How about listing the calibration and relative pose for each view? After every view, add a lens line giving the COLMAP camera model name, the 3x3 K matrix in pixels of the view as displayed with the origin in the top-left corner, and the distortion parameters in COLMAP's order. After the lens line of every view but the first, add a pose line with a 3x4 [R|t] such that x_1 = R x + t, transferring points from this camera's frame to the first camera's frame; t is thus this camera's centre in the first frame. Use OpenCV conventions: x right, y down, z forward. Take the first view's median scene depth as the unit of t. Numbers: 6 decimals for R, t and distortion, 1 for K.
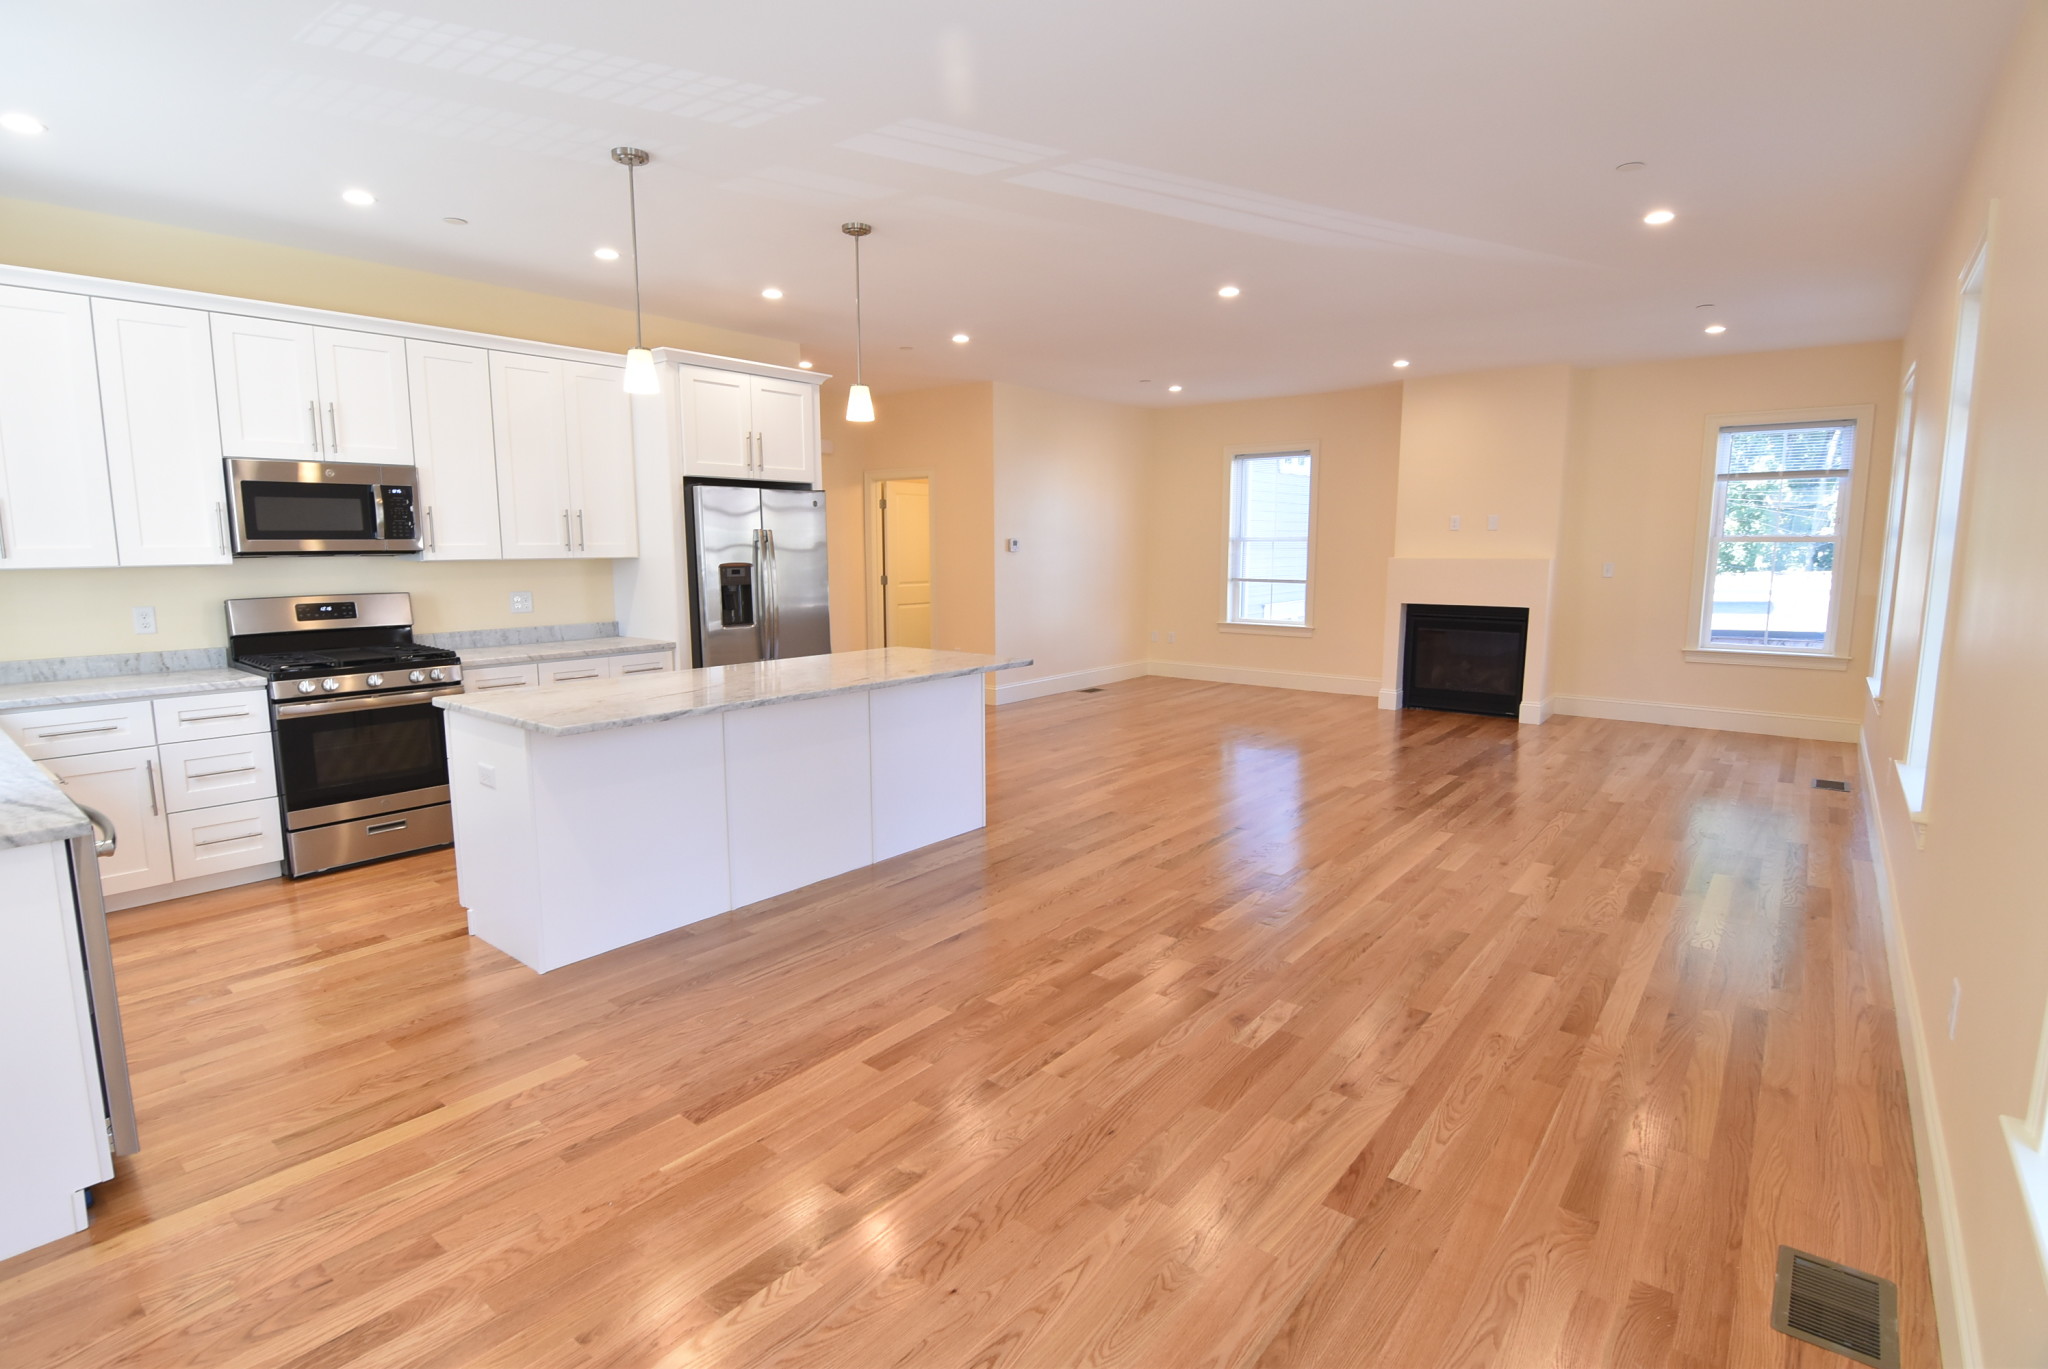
lens RADIAL K [[987.7, 0, 1034.4], [0, 987.7, 681.6], [0, 0, 1]] dist [-0.015618, -0.004040]
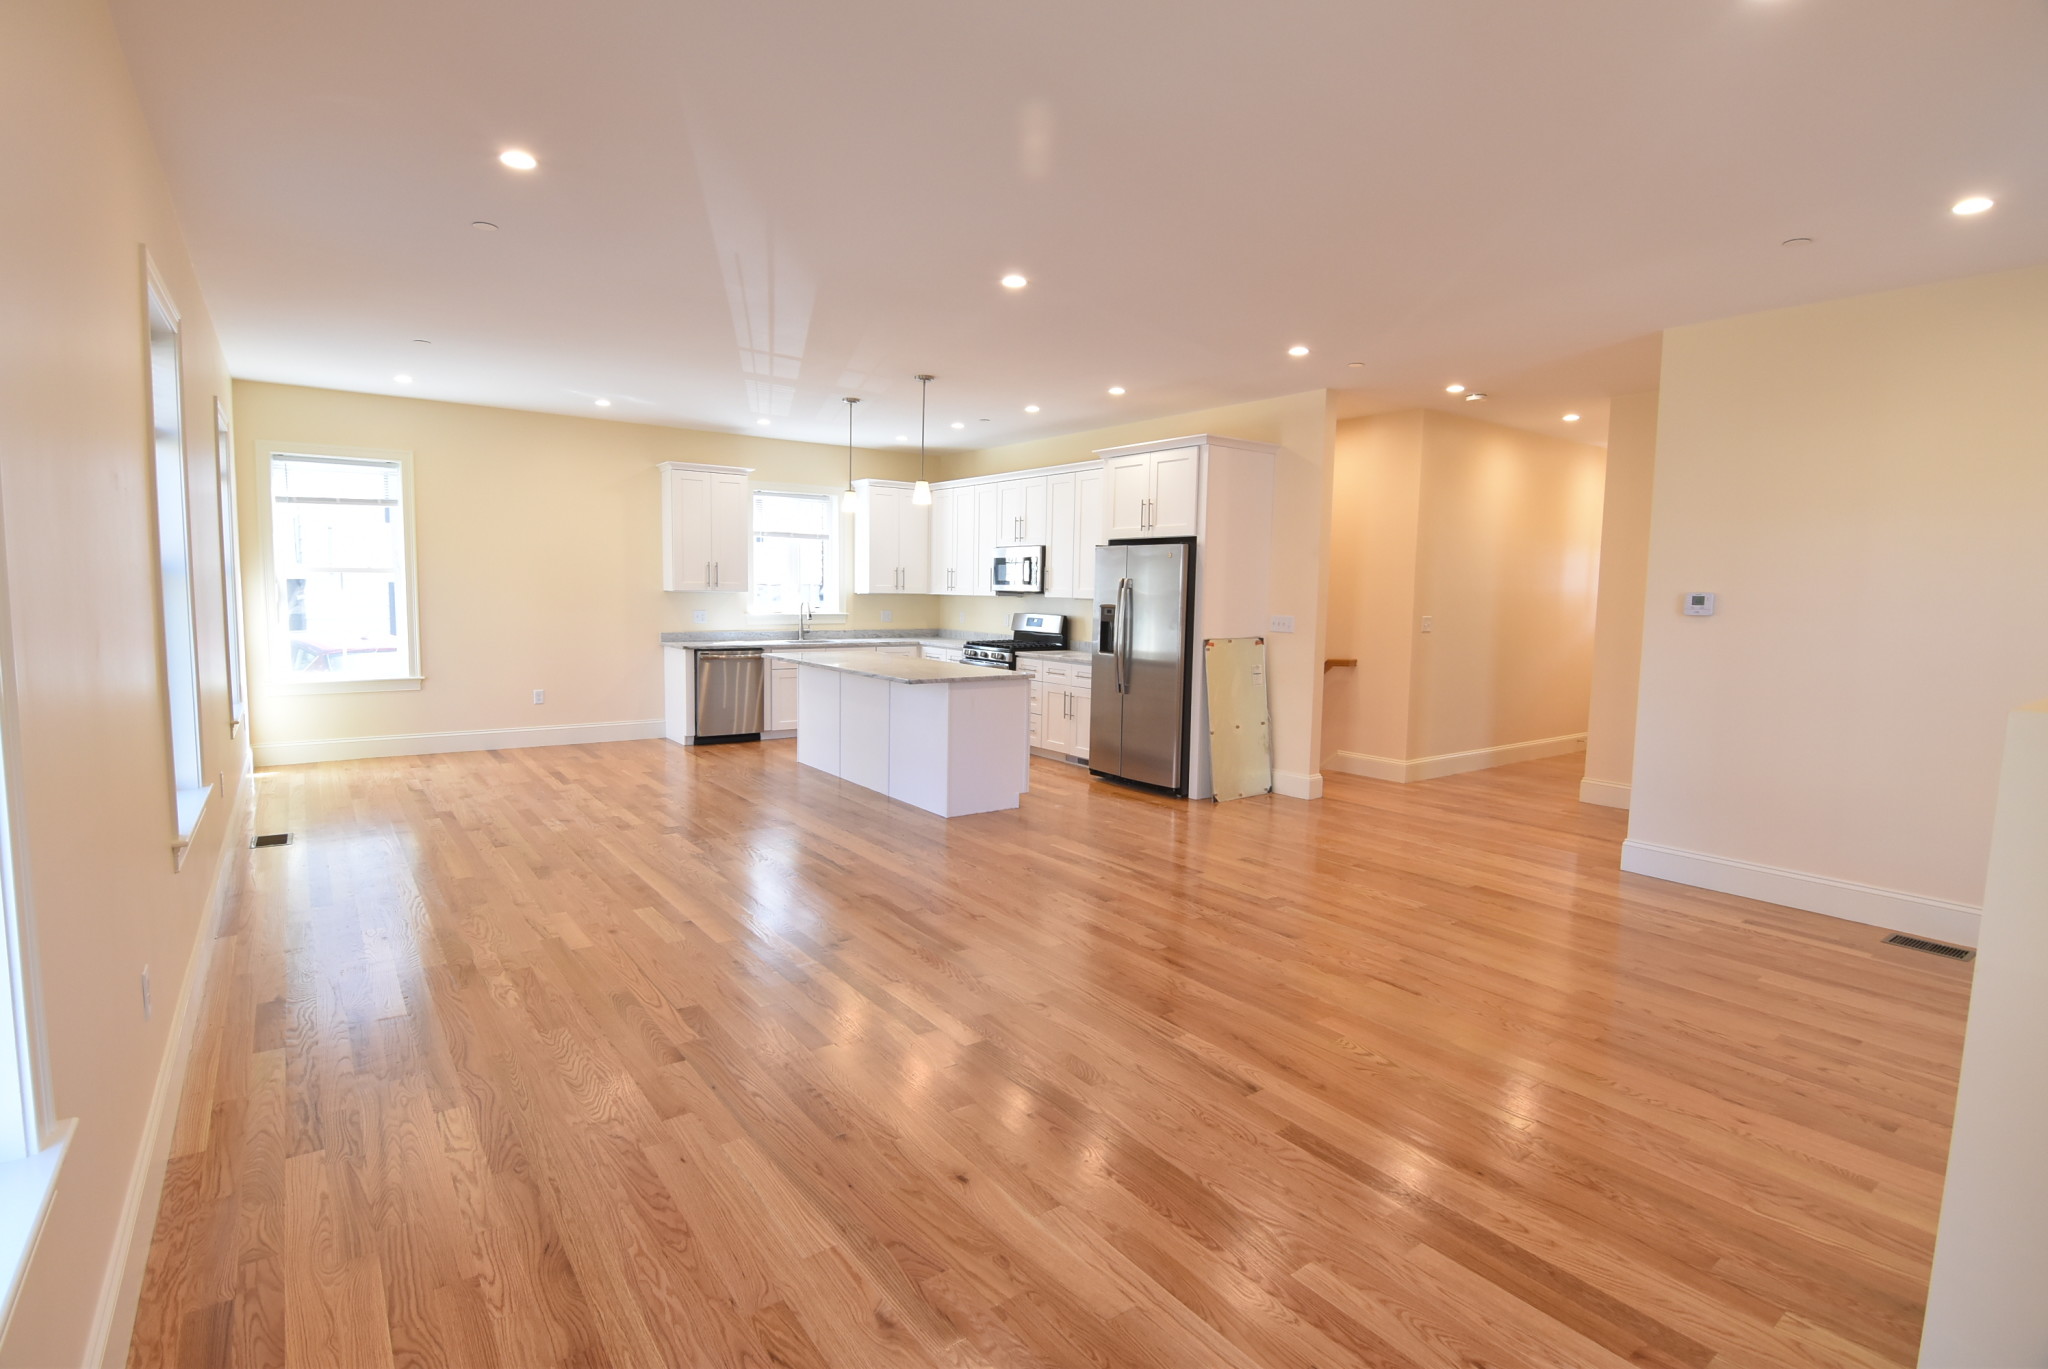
lens RADIAL K [[987.7, 0, 1021.2], [0, 987.7, 686.6], [0, 0, 1]] dist [-0.015618, -0.004040]
pose [[-0.262339, 0.093515, -0.960434, 1.247799], [-0.149065, 0.979419, 0.136080, -0.221996], [0.953393, 0.178866, -0.243000, 1.559244]]
